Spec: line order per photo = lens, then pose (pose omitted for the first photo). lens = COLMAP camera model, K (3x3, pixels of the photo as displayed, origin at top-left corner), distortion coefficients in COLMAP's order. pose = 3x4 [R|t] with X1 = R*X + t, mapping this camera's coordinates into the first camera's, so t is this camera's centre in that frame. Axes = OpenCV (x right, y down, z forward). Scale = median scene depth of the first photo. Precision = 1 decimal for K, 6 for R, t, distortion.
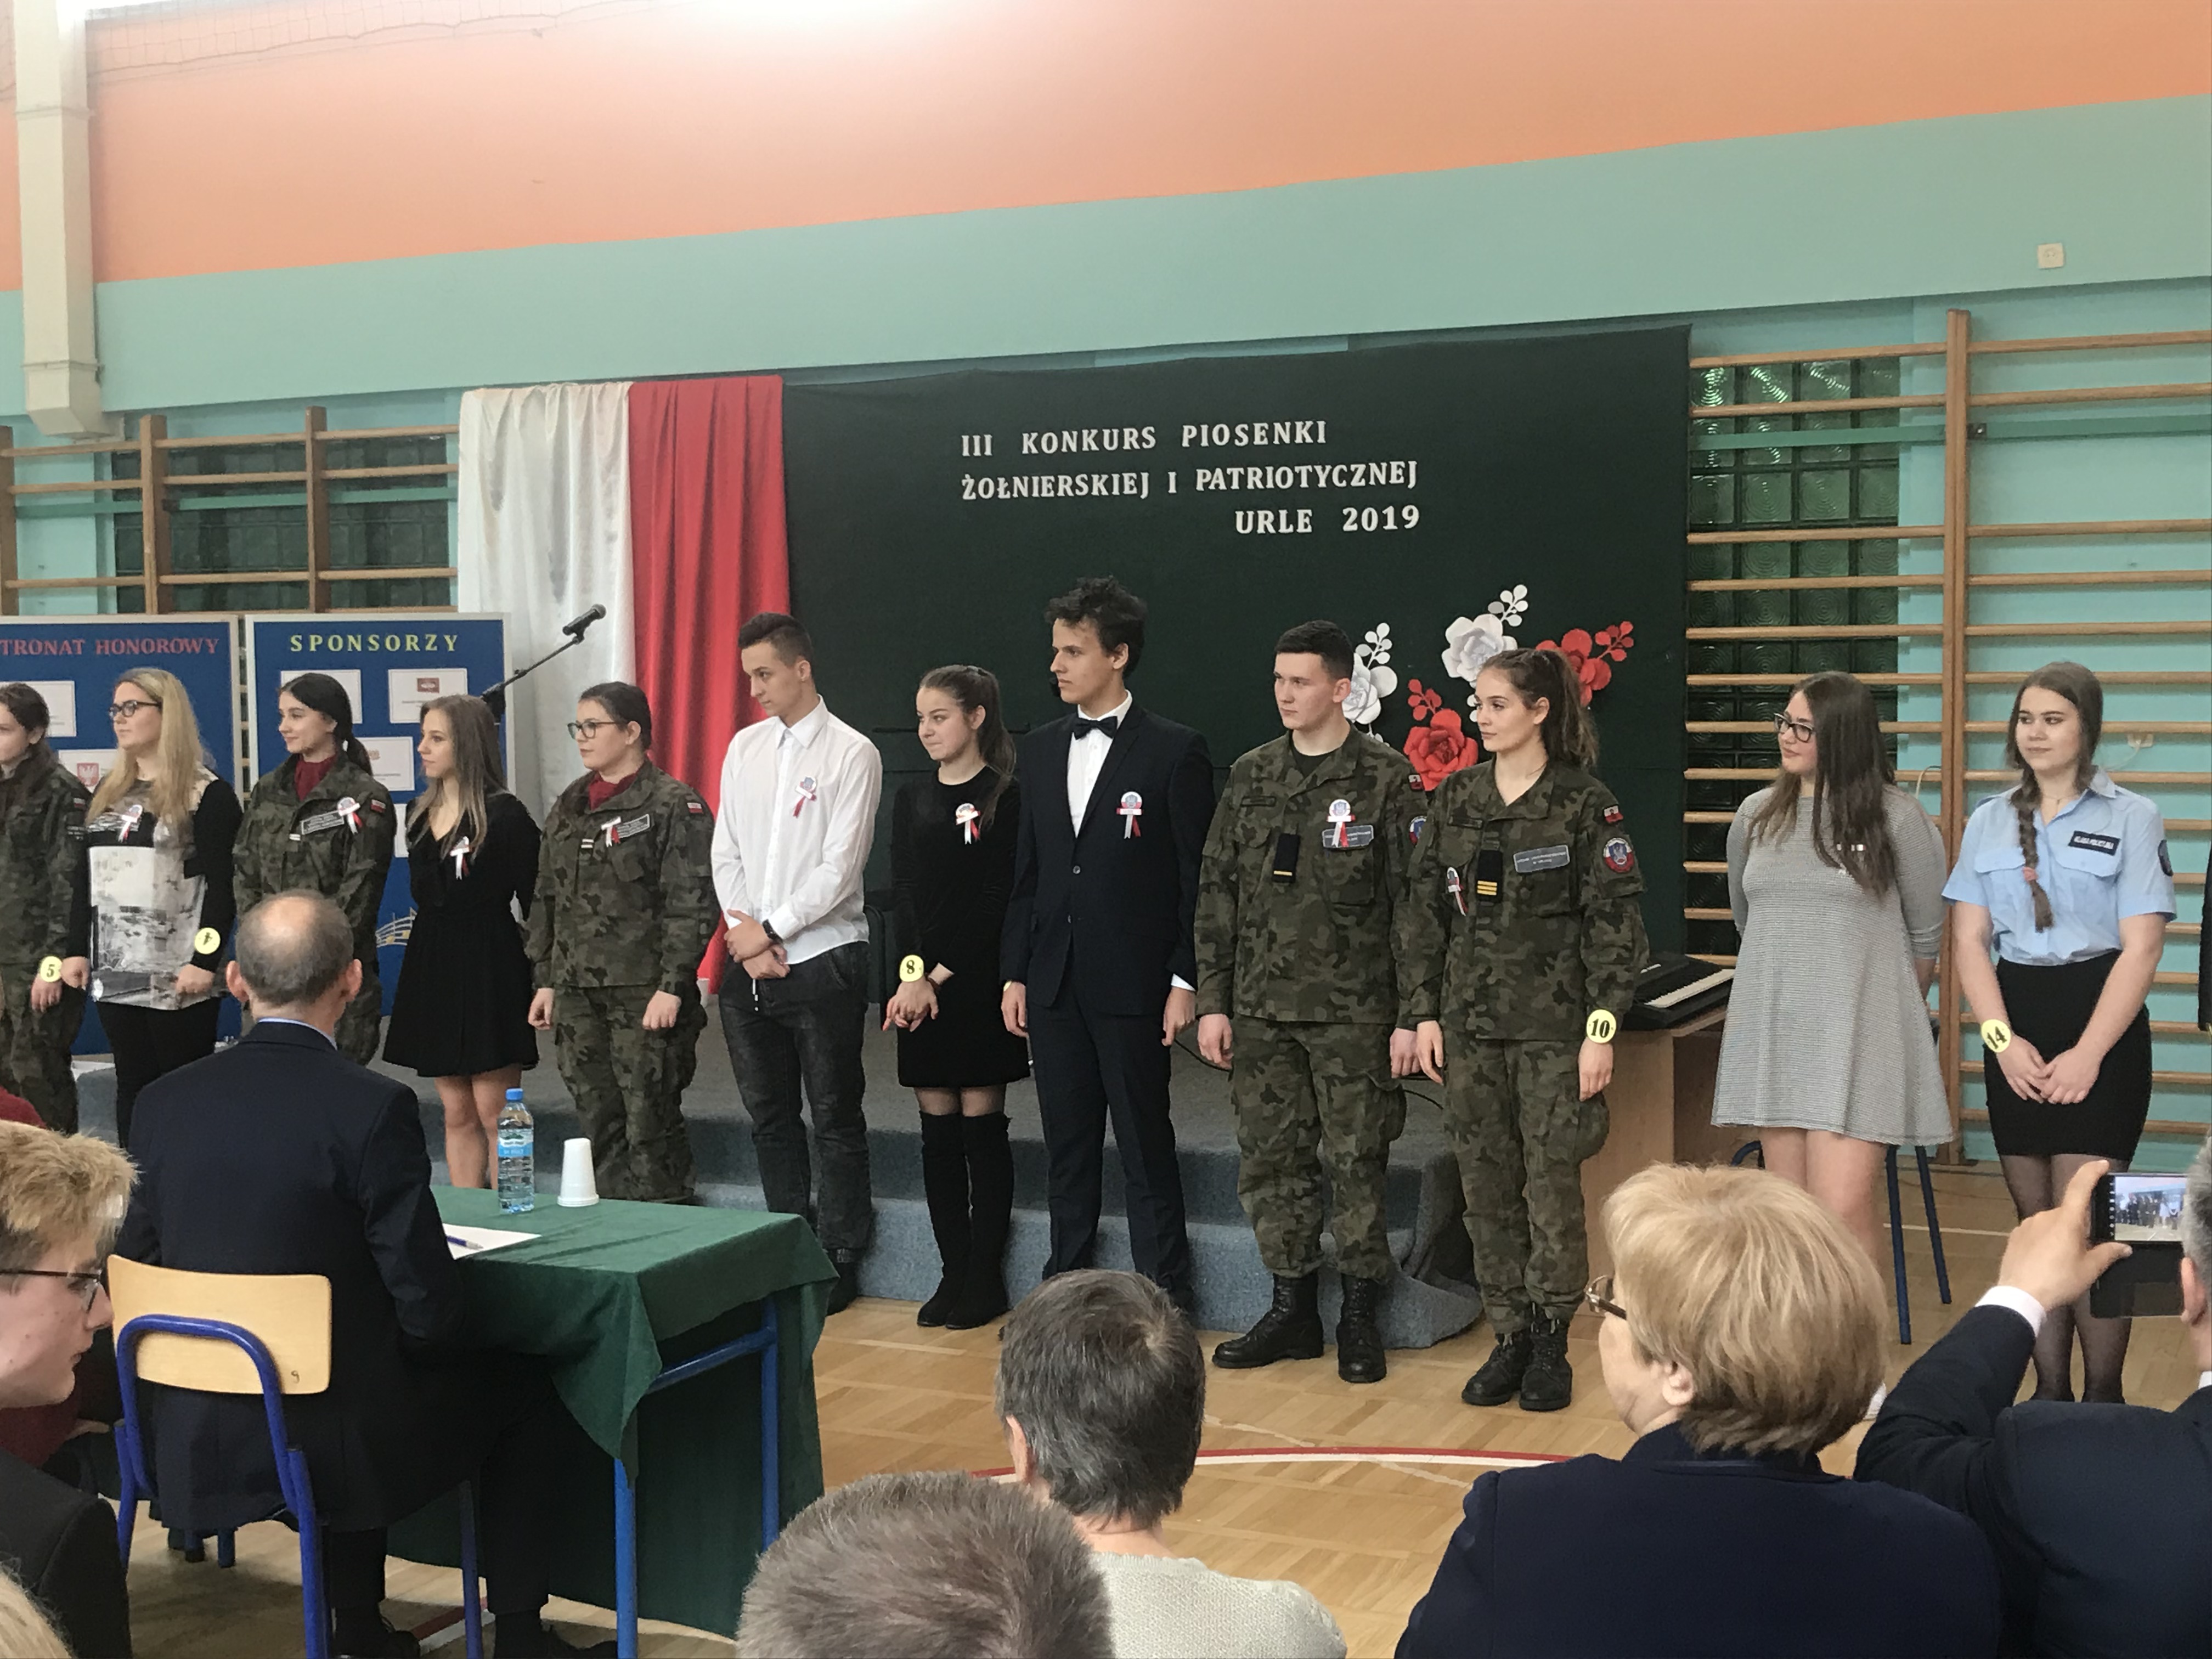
lens RADIAL K [[2825.6, 0, 1124.0], [0, 2825.6, 827.1], [0, 0, 1]] dist [0.236150, -0.943006]
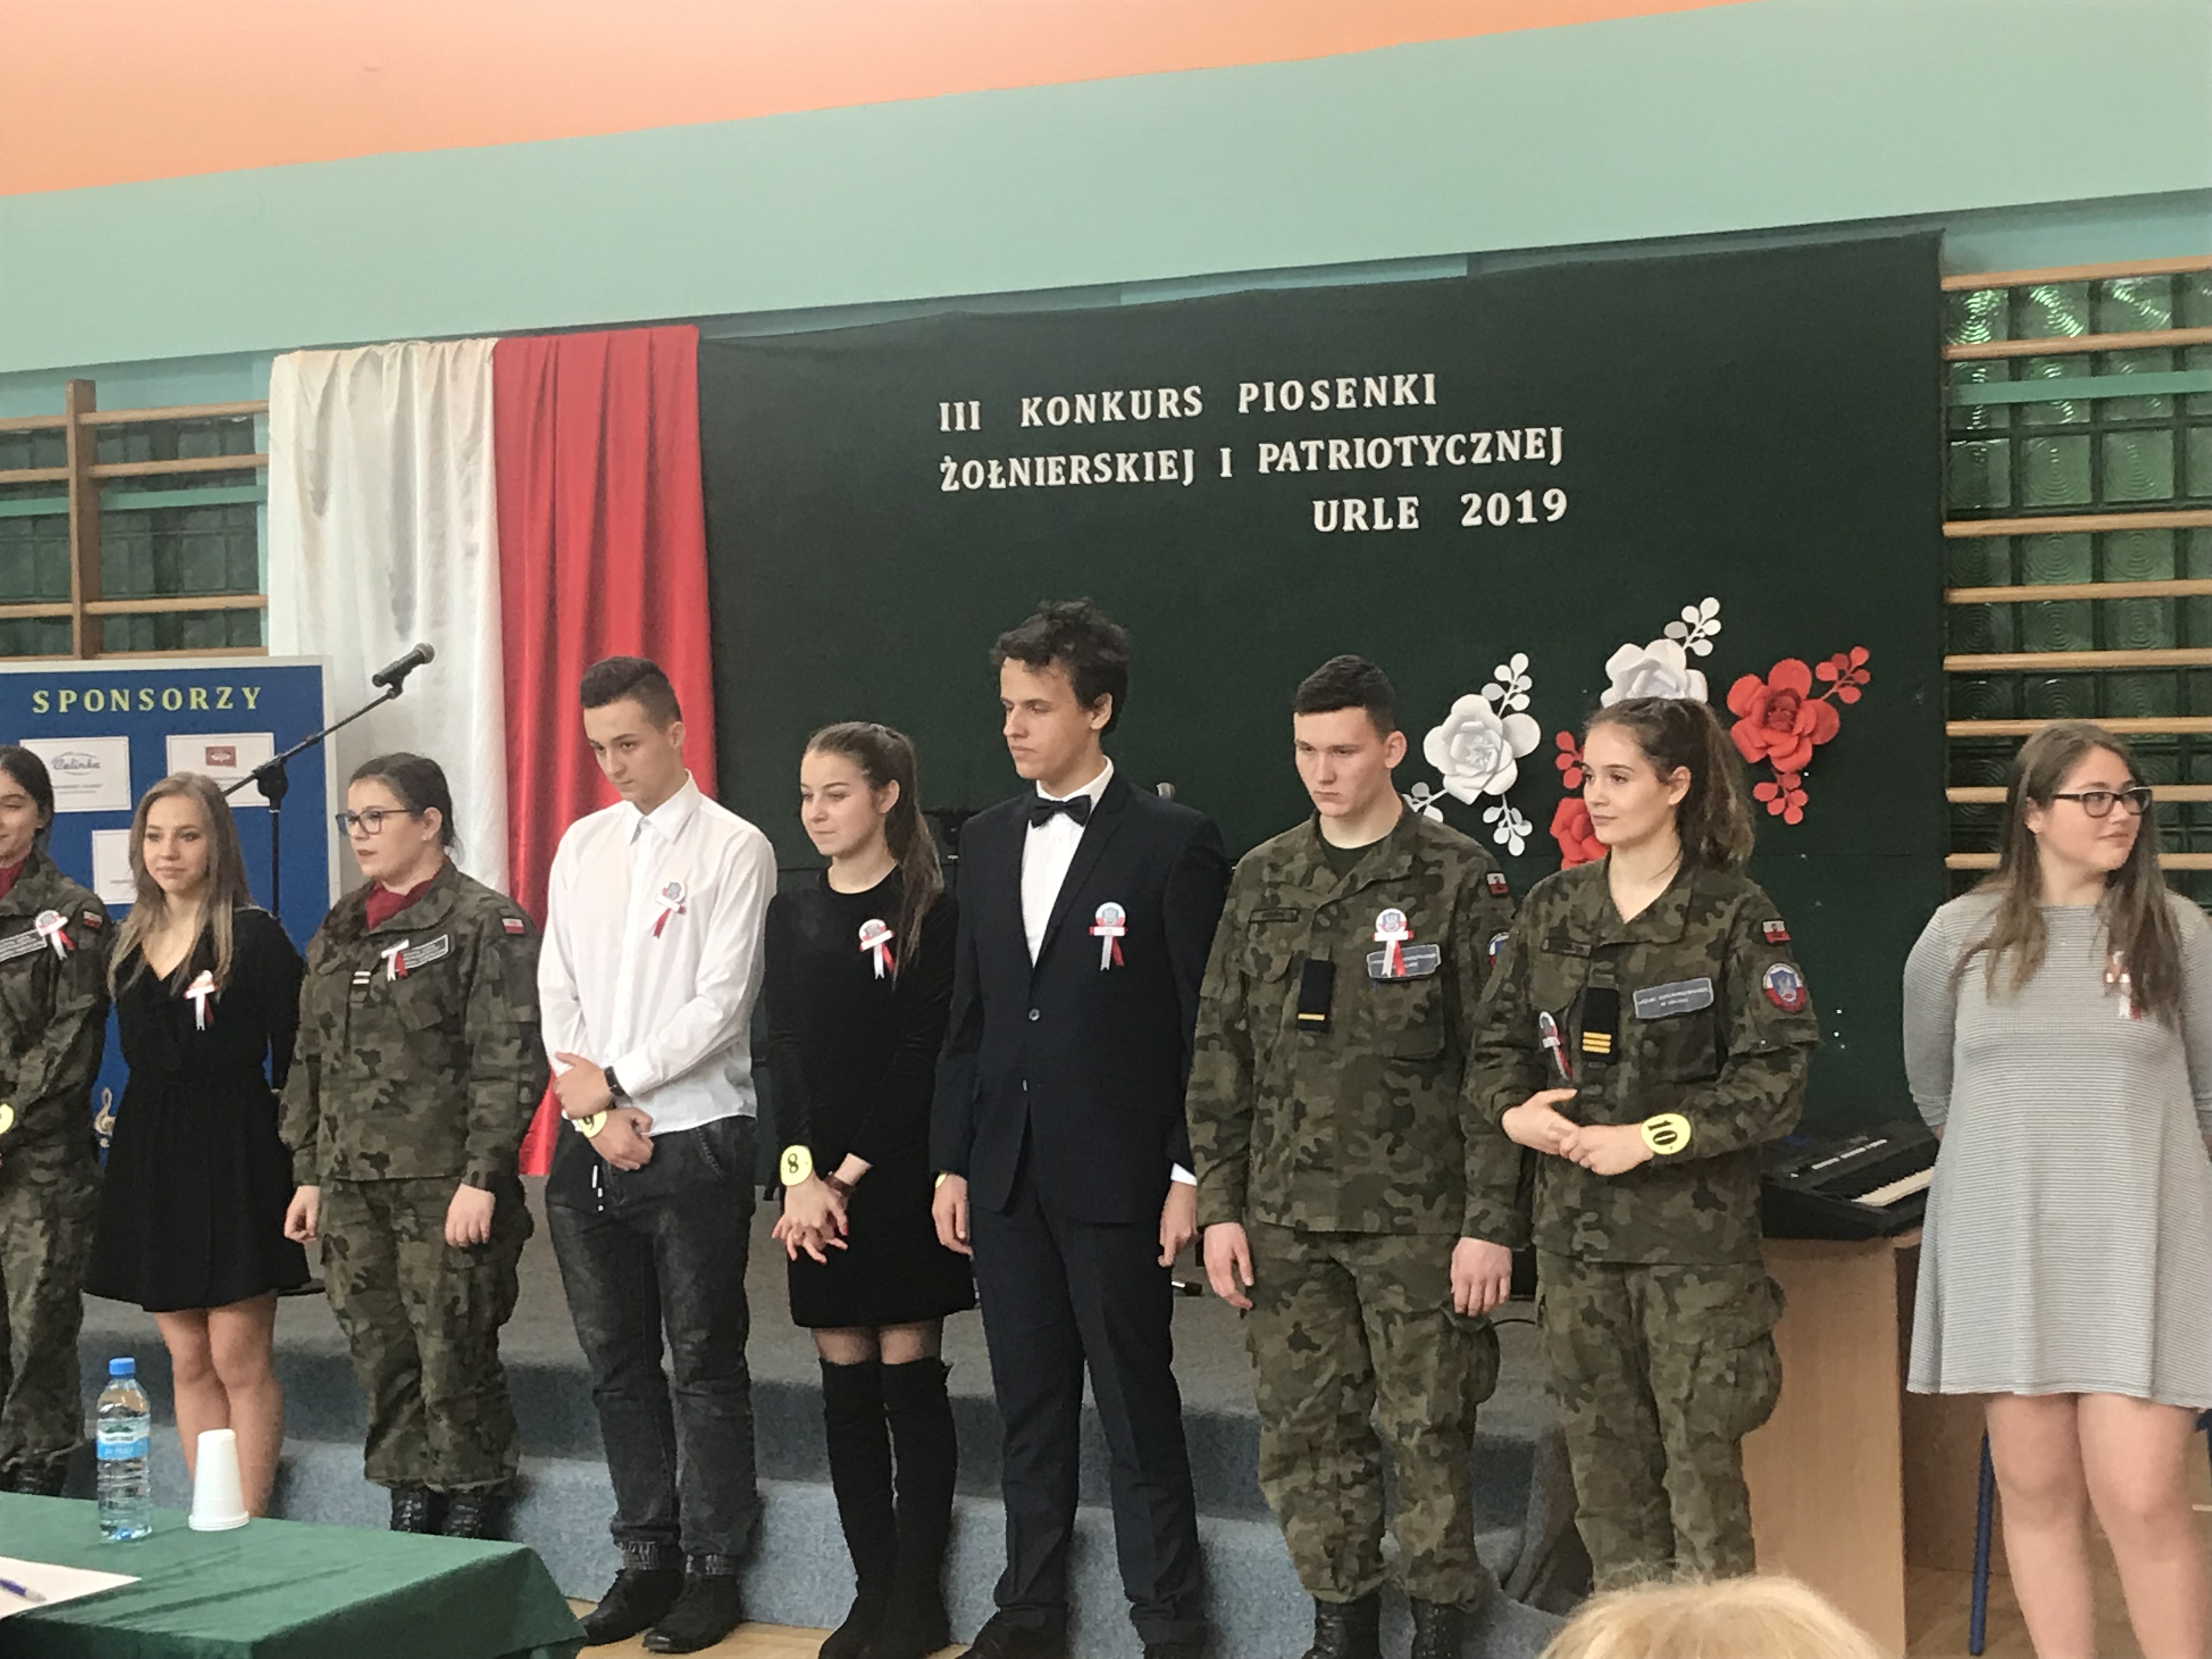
lens RADIAL K [[3771.3, 0, 1101.7], [0, 3771.3, 819.9], [0, 0, 1]] dist [0.258342, -1.170985]
pose [[0.998606, -0.011511, -0.051506, 0.033729], [0.010144, 0.999591, -0.026735, -0.005390], [0.051792, 0.026175, 0.998315, 0.041581]]
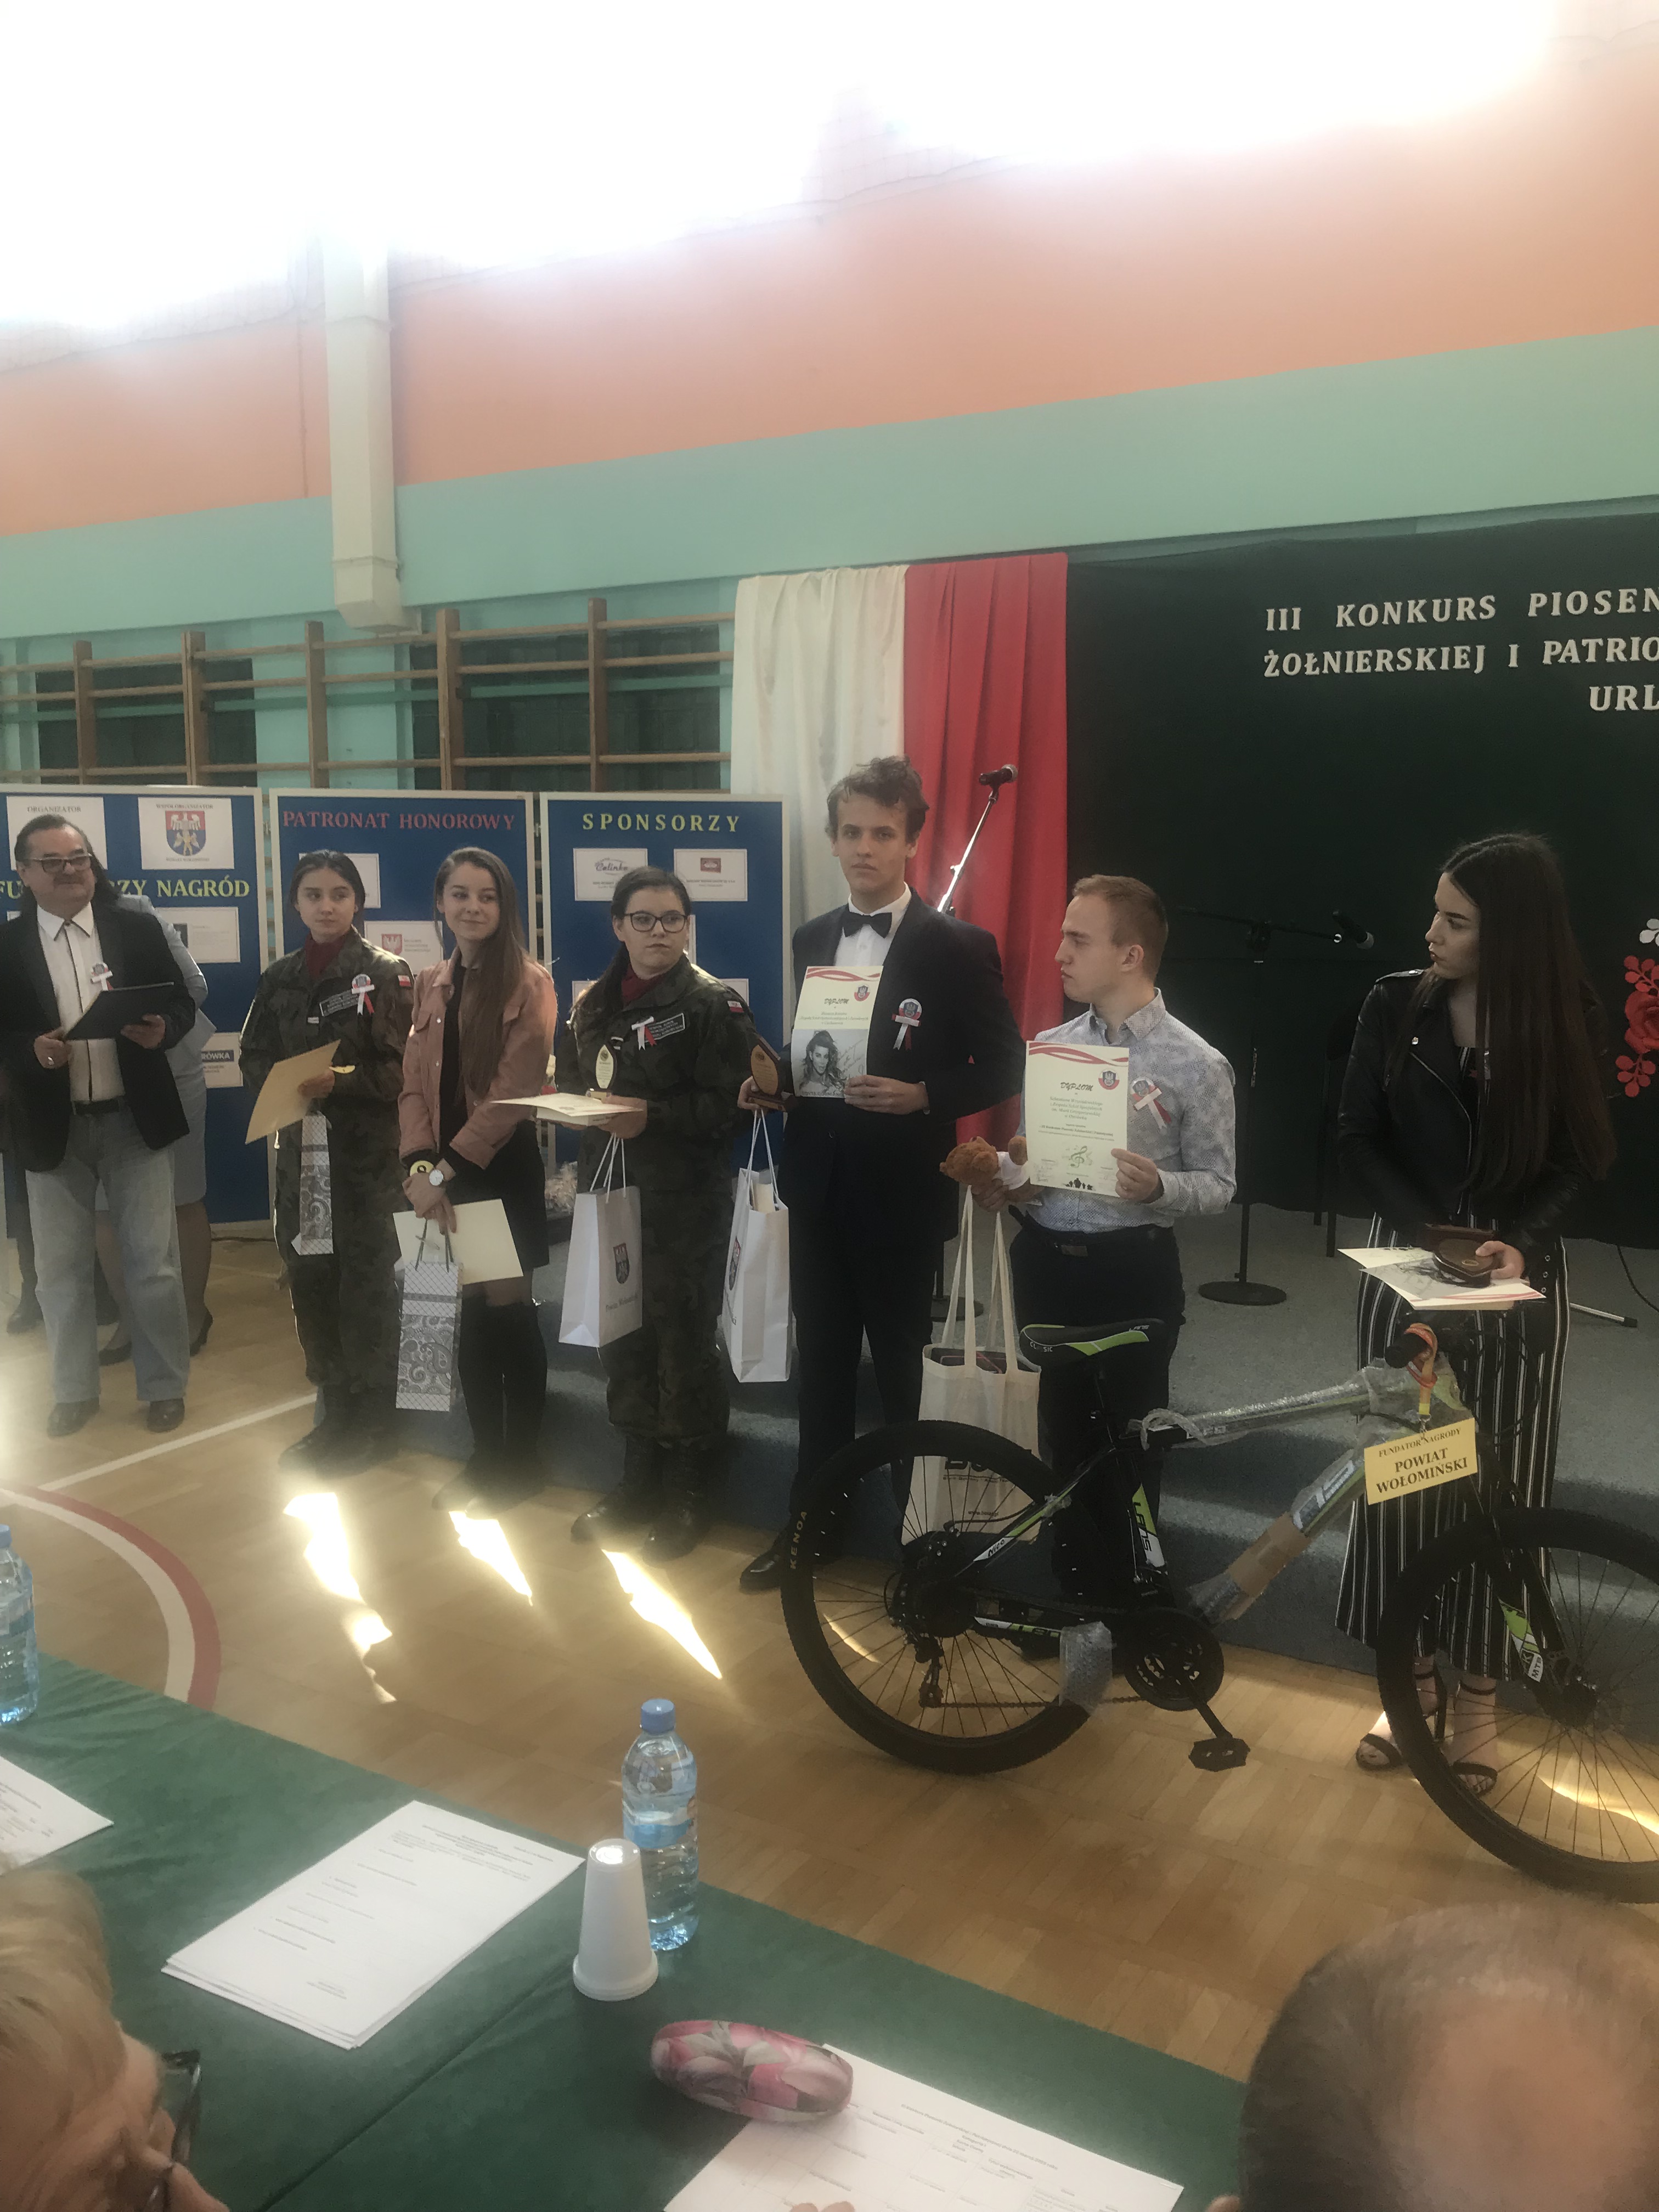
lens RADIAL K [[1851.7, 0, 836.9], [0, 1851.7, 1090.7], [0, 0, 1]] dist [0.053499, -0.159298]
pose [[0.994199, 0.027022, -0.104102, -0.135477], [-0.019068, 0.996875, 0.076654, -0.021801], [0.105848, -0.074224, 0.991608, 0.360035]]
